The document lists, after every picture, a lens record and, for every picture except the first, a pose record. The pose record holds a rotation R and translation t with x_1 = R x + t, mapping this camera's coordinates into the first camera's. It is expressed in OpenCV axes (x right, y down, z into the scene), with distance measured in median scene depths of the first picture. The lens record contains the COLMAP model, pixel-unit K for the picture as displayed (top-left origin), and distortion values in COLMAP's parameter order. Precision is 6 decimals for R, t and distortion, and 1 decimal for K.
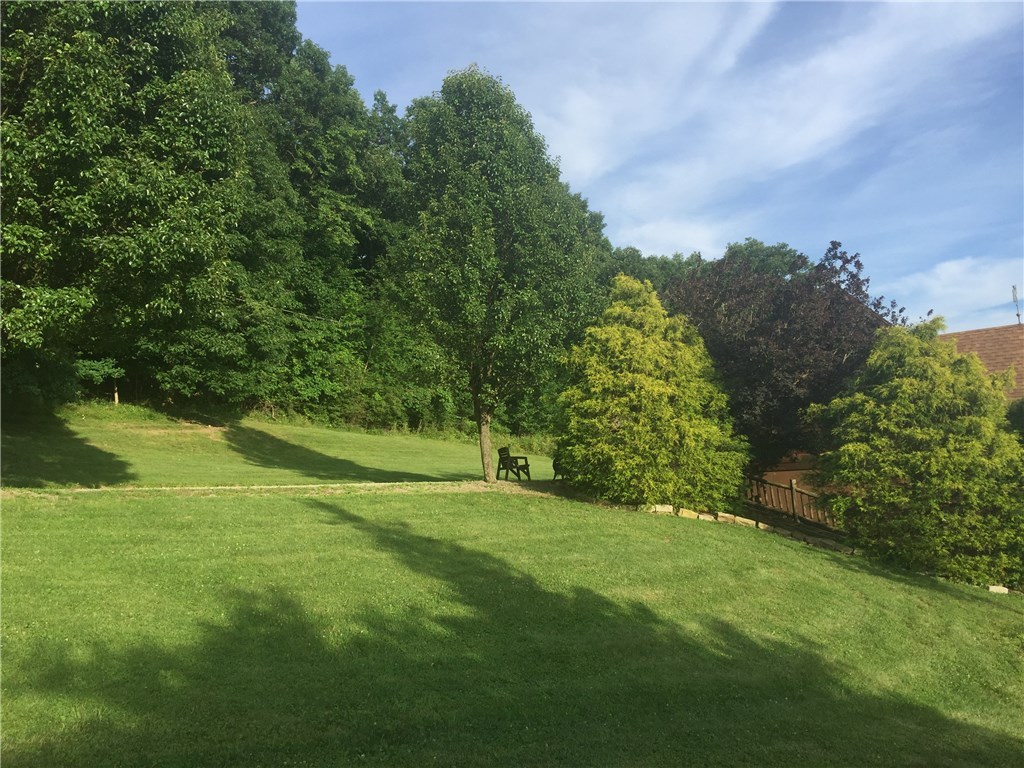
lens RADIAL K [[863.3, 0, 507.5], [0, 863.3, 363.3], [0, 0, 1]] dist [0.085235, -0.121710]
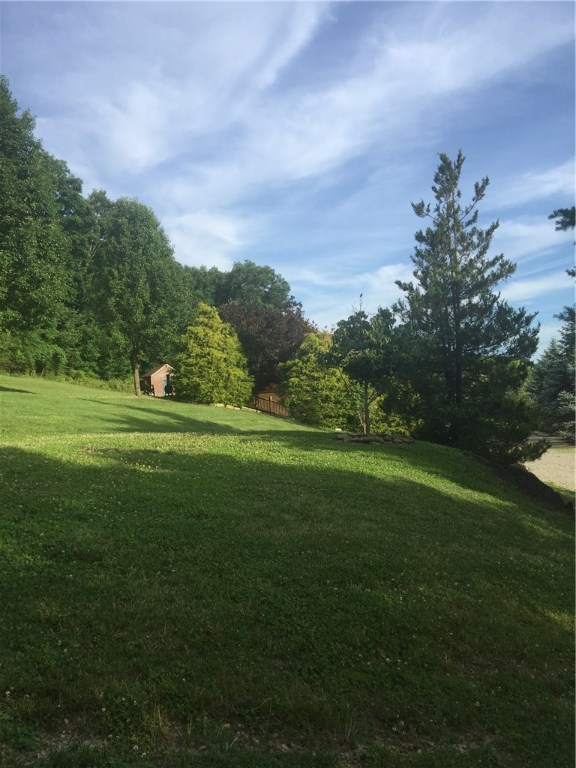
lens RADIAL K [[647.5, 0, 286.0], [0, 647.5, 401.4], [0, 0, 1]] dist [0.085235, -0.121710]
pose [[0.940839, 0.004972, 0.338816, -0.250147], [-0.040735, 0.994300, 0.098525, -0.025912], [-0.336395, -0.106498, 0.935680, -0.721216]]
